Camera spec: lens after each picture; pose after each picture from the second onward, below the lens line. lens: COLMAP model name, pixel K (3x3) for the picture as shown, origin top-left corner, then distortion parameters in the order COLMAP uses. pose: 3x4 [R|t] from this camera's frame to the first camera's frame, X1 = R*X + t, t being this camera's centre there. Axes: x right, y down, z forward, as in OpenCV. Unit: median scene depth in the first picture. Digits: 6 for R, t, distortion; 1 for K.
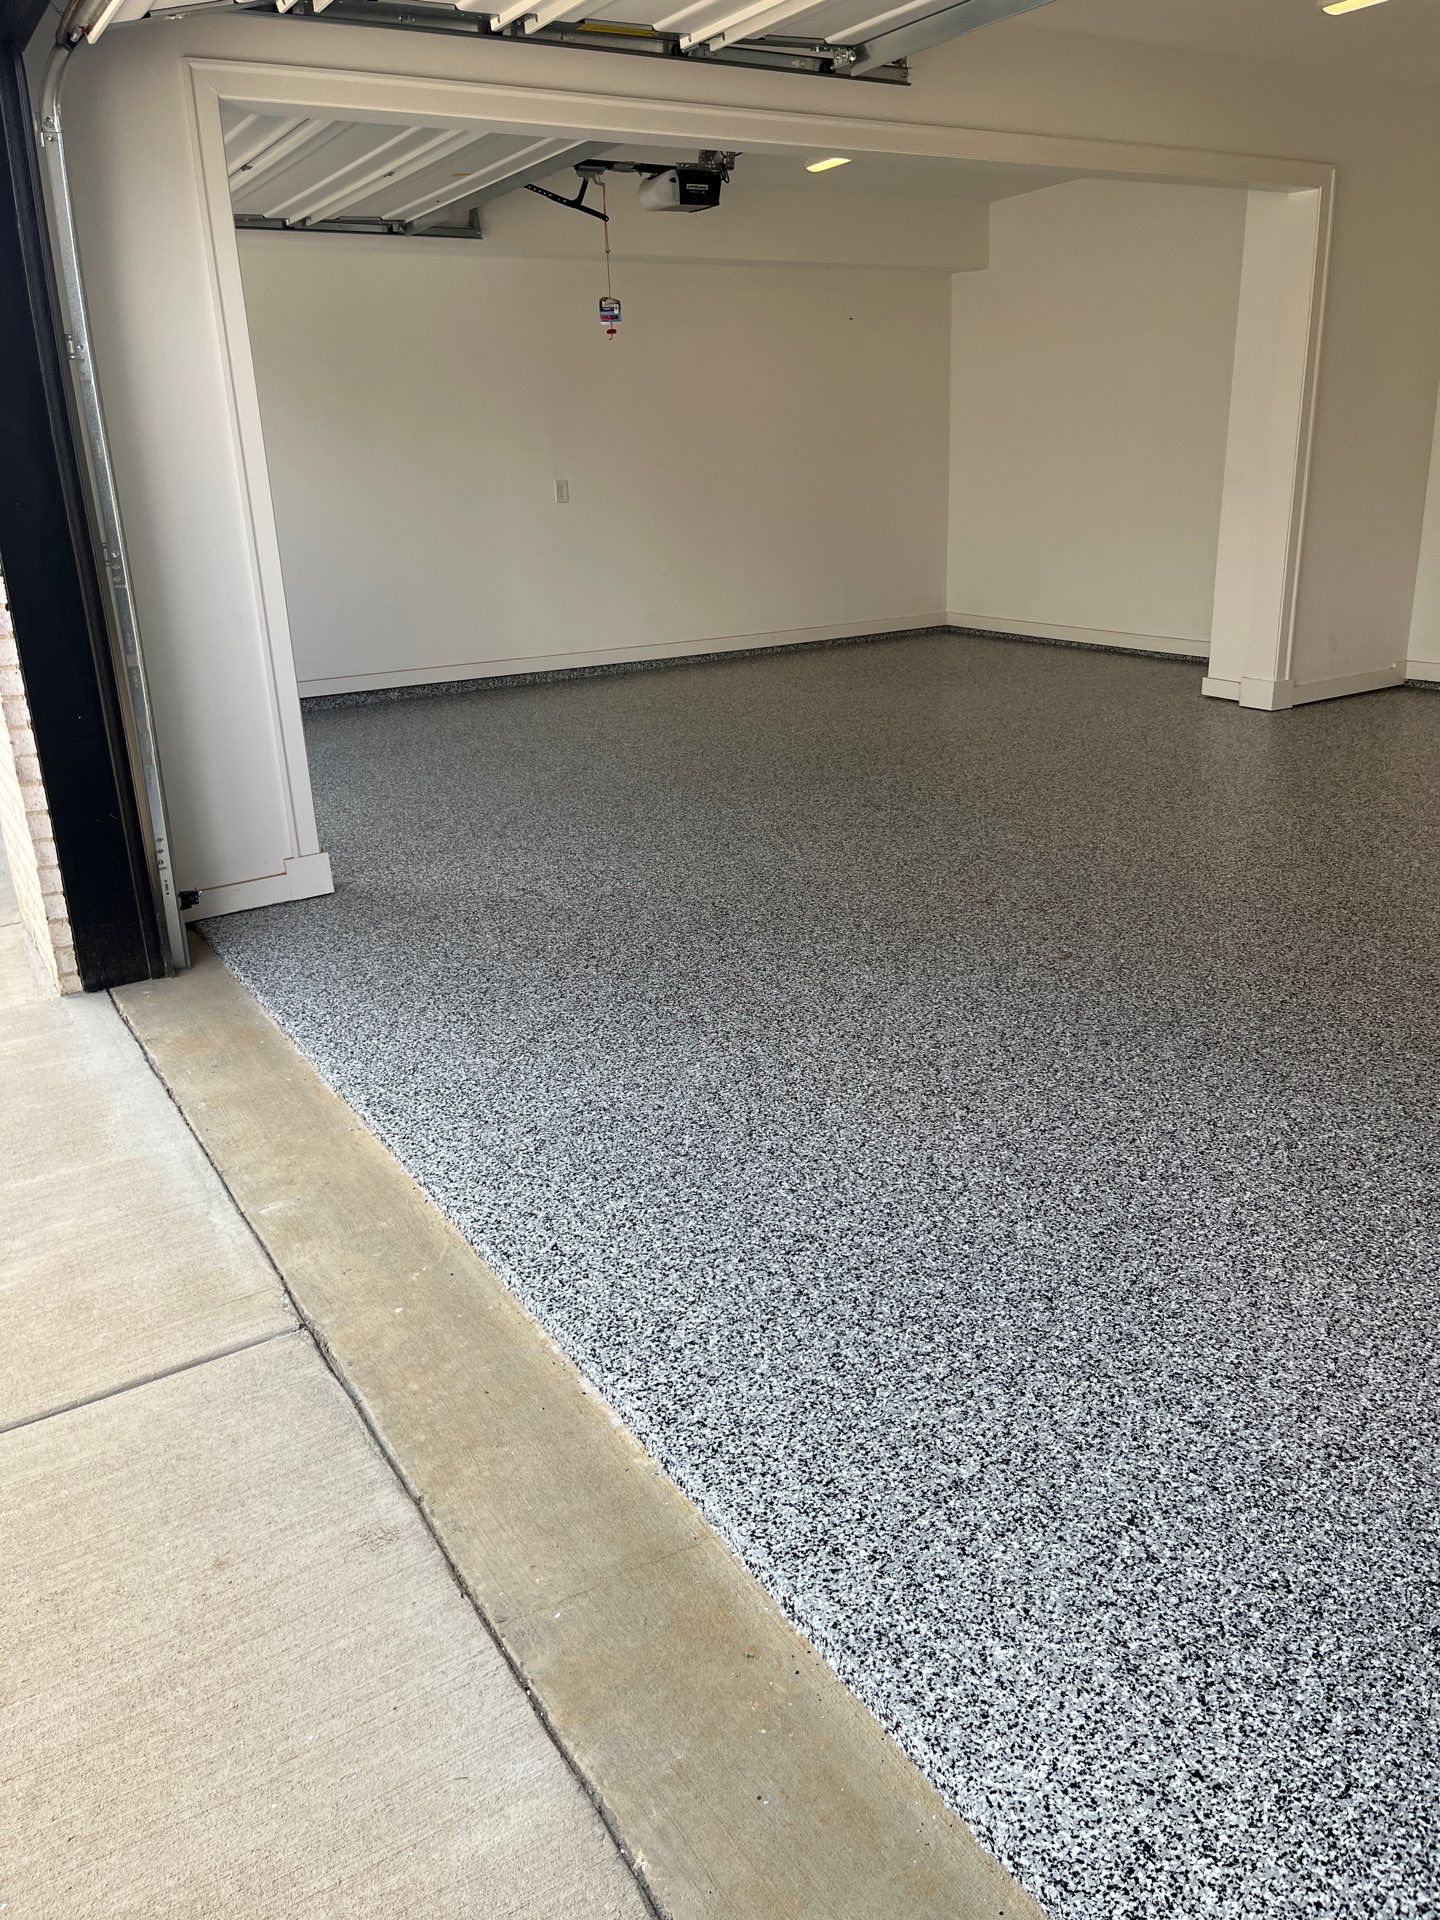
lens RADIAL K [[1456.7, 0, 733.0], [0, 1456.7, 958.9], [0, 0, 1]] dist [0.054410, -0.094047]
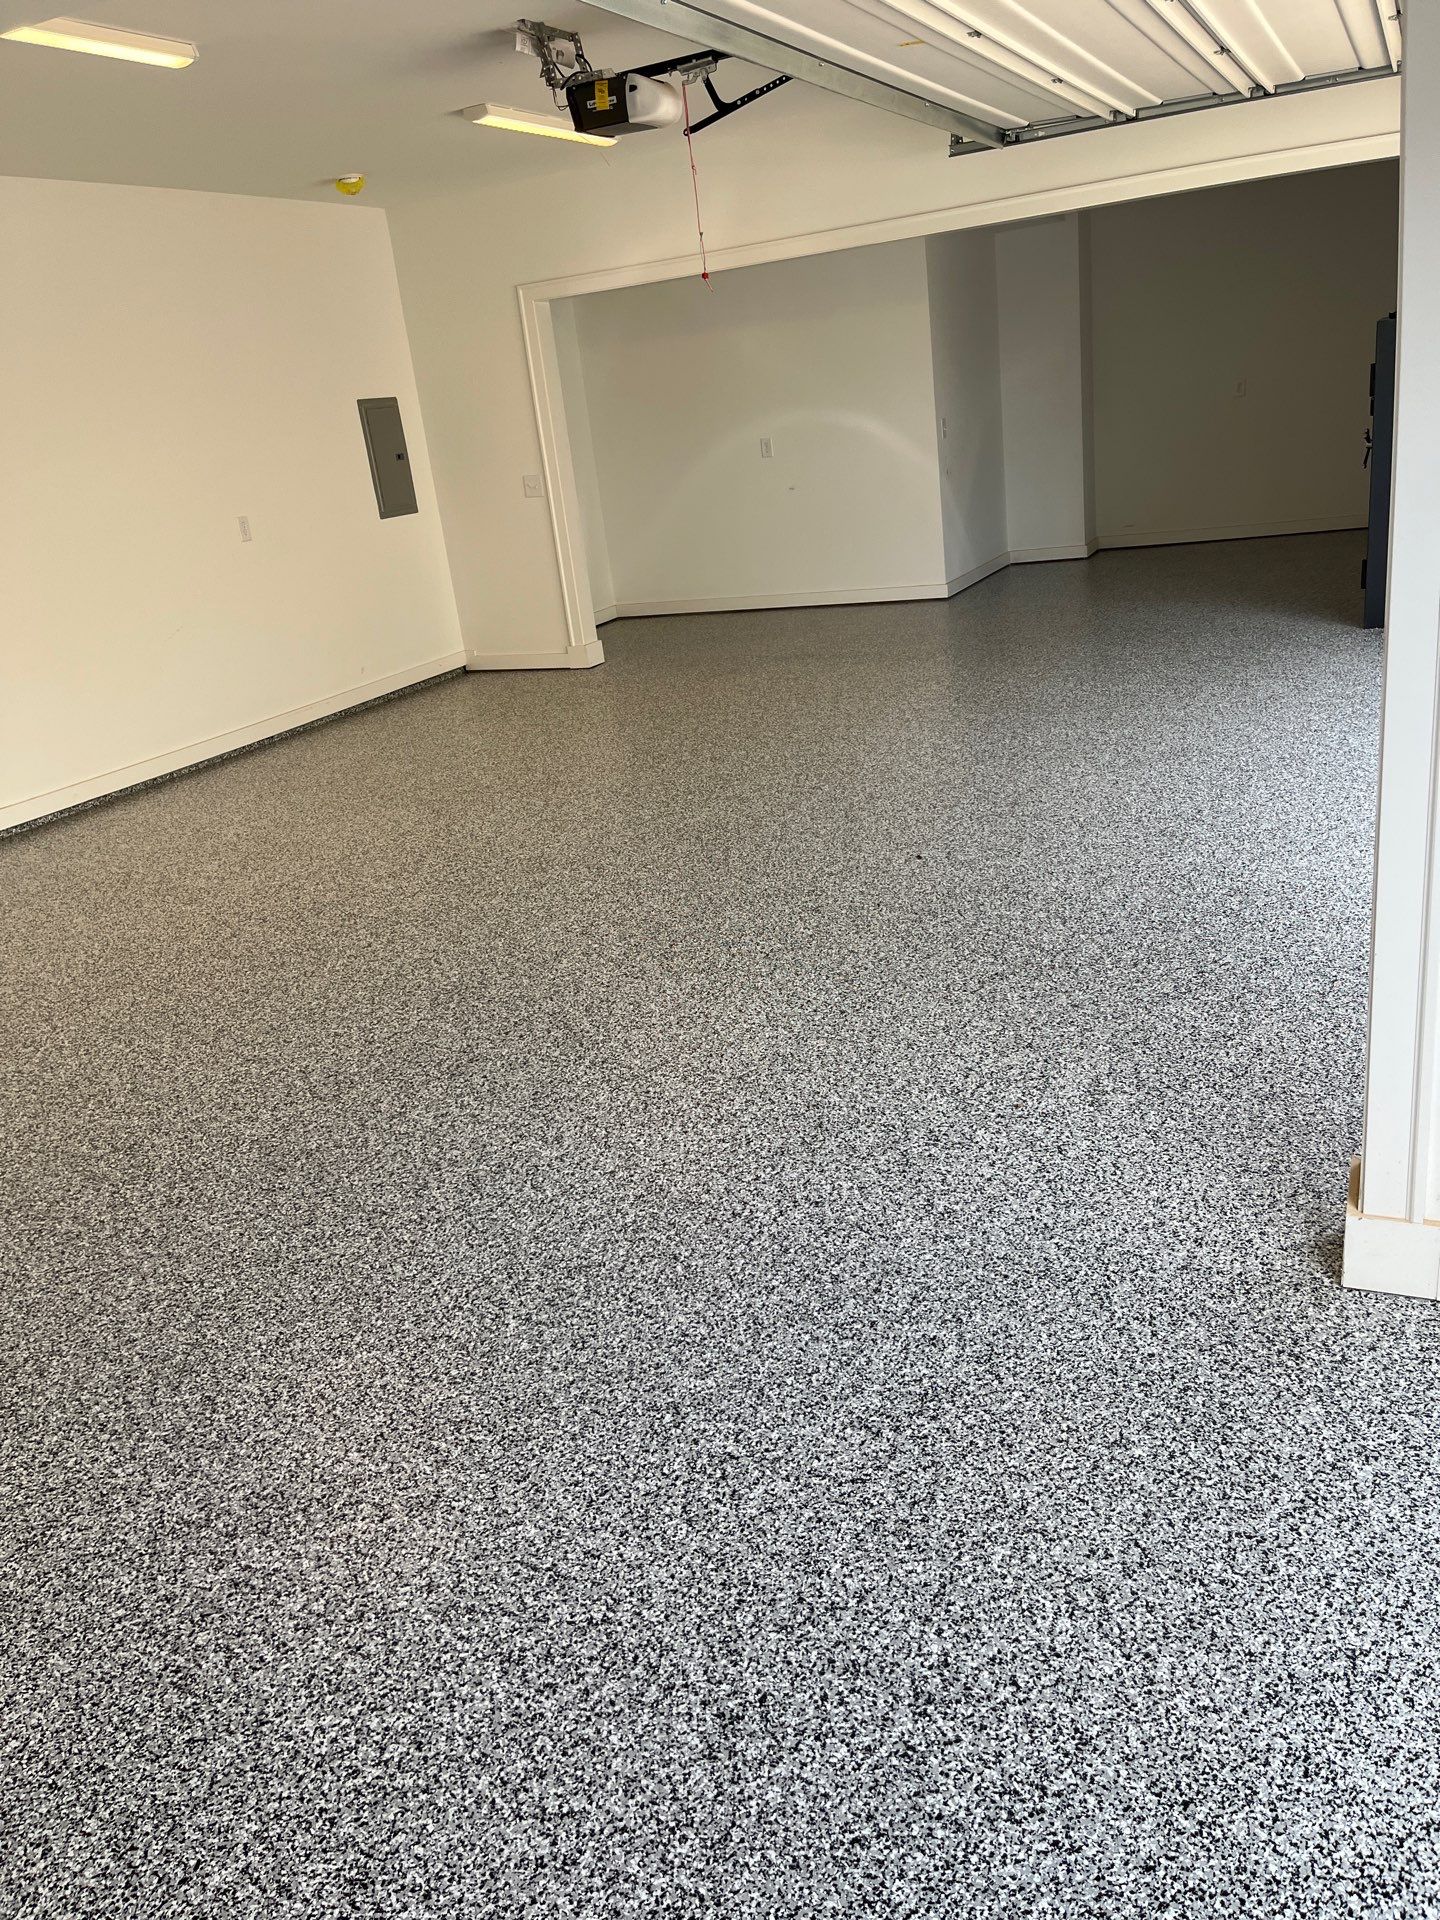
lens RADIAL K [[1456.7, 0, 734.5], [0, 1456.7, 973.5], [0, 0, 1]] dist [0.054410, -0.094047]
pose [[-0.563222, -0.196735, 0.802543, -1.028546], [0.398275, 0.786344, 0.472272, -0.844174], [-0.723987, 0.585627, -0.364532, 2.413515]]
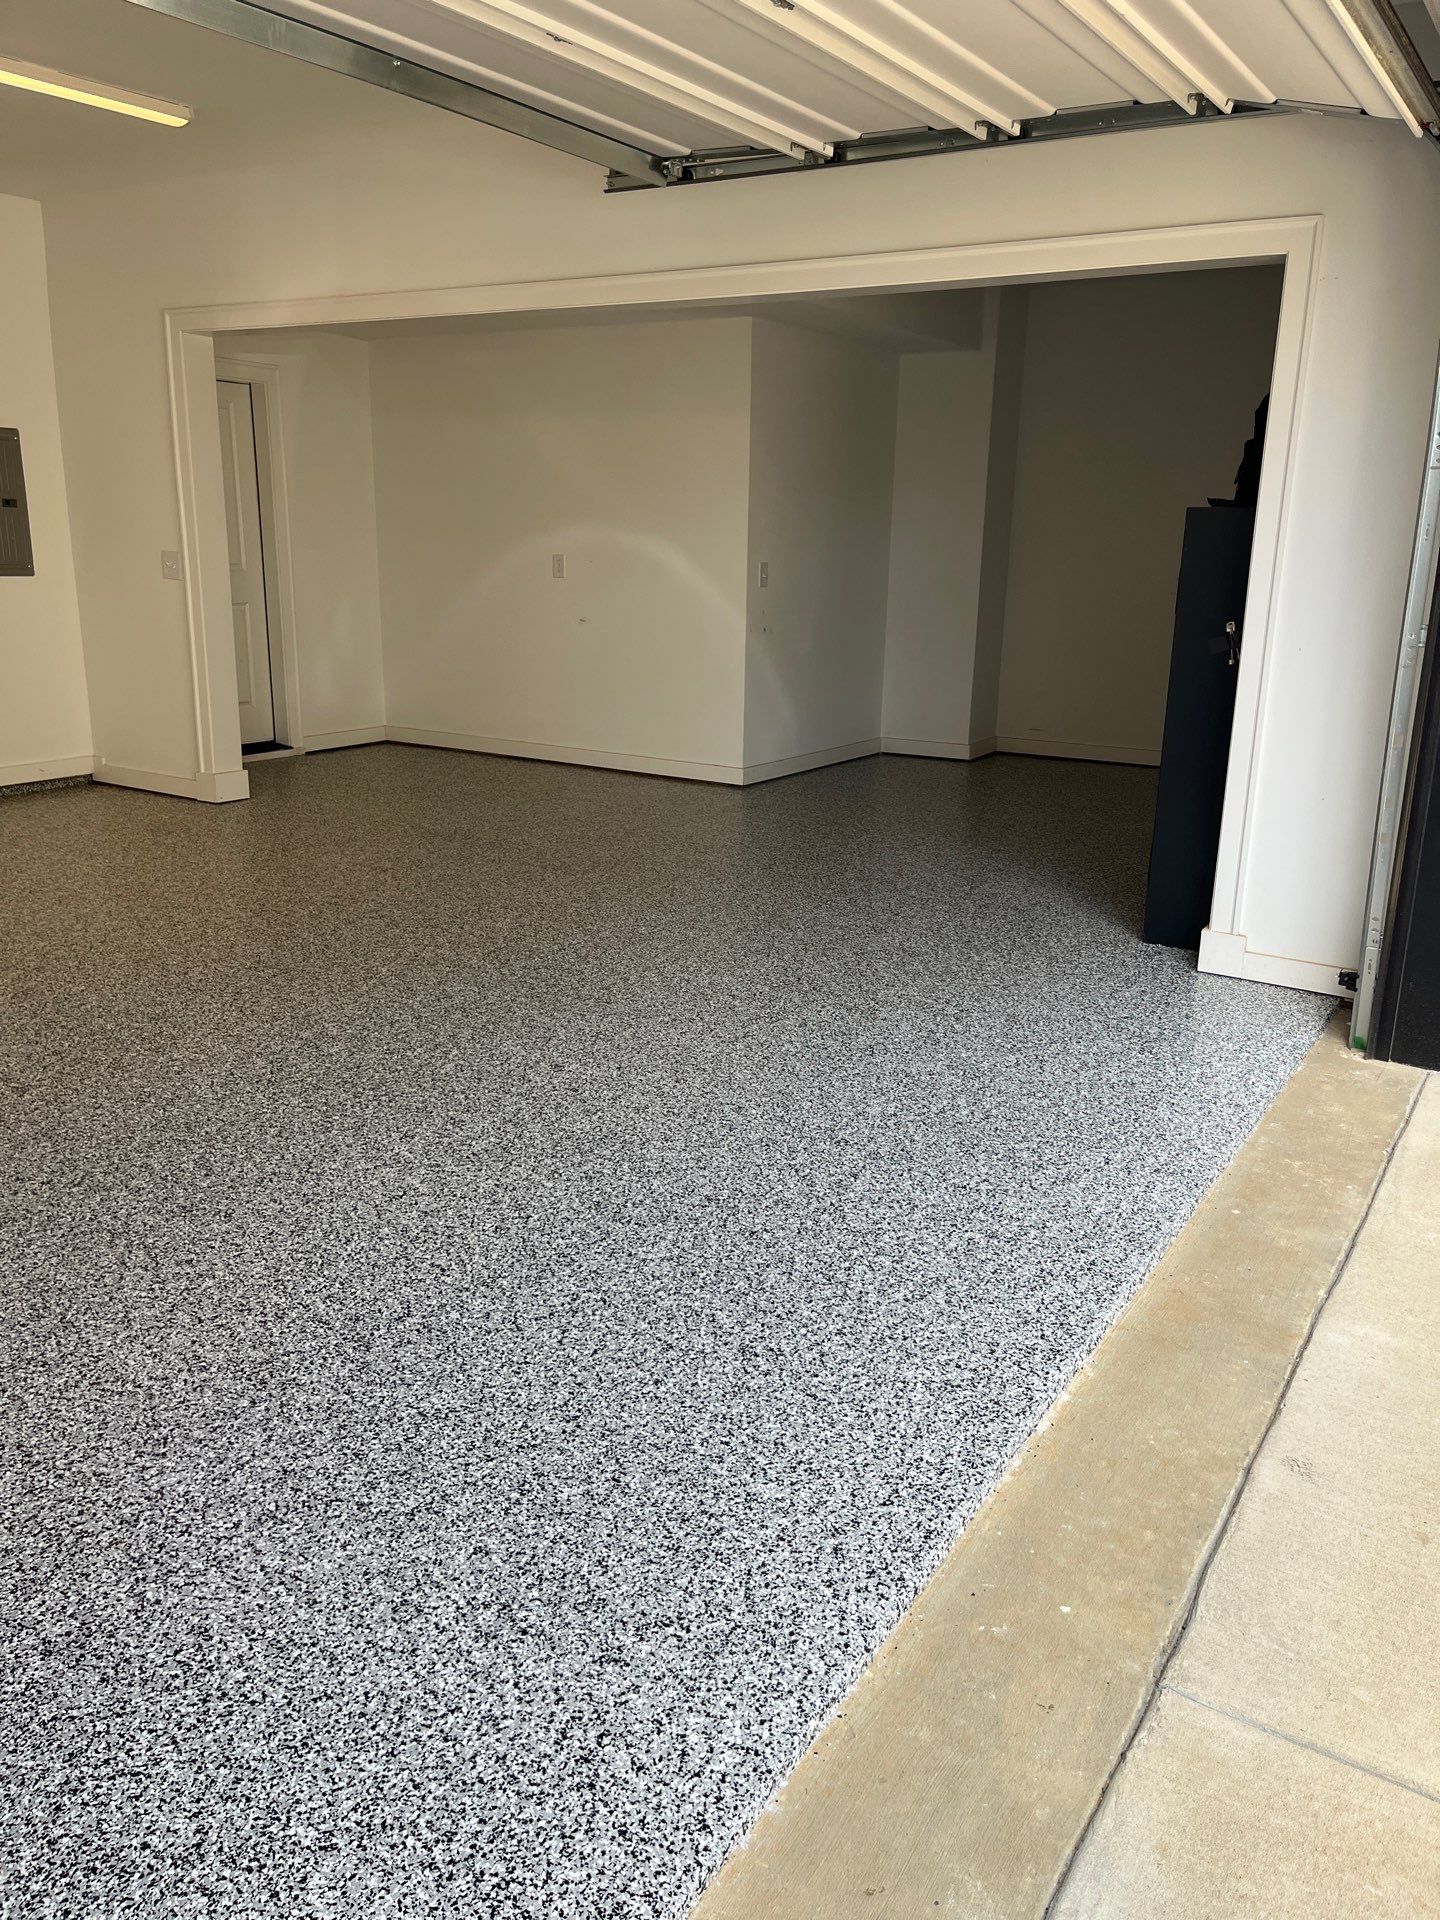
lens RADIAL K [[1456.7, 0, 754.3], [0, 1456.7, 965.5], [0, 0, 1]] dist [0.054410, -0.094047]
pose [[-0.474958, -0.221369, 0.851711, -0.717404], [0.282424, 0.878302, 0.385775, -0.404169], [-0.833458, 0.423770, -0.354637, 1.222744]]
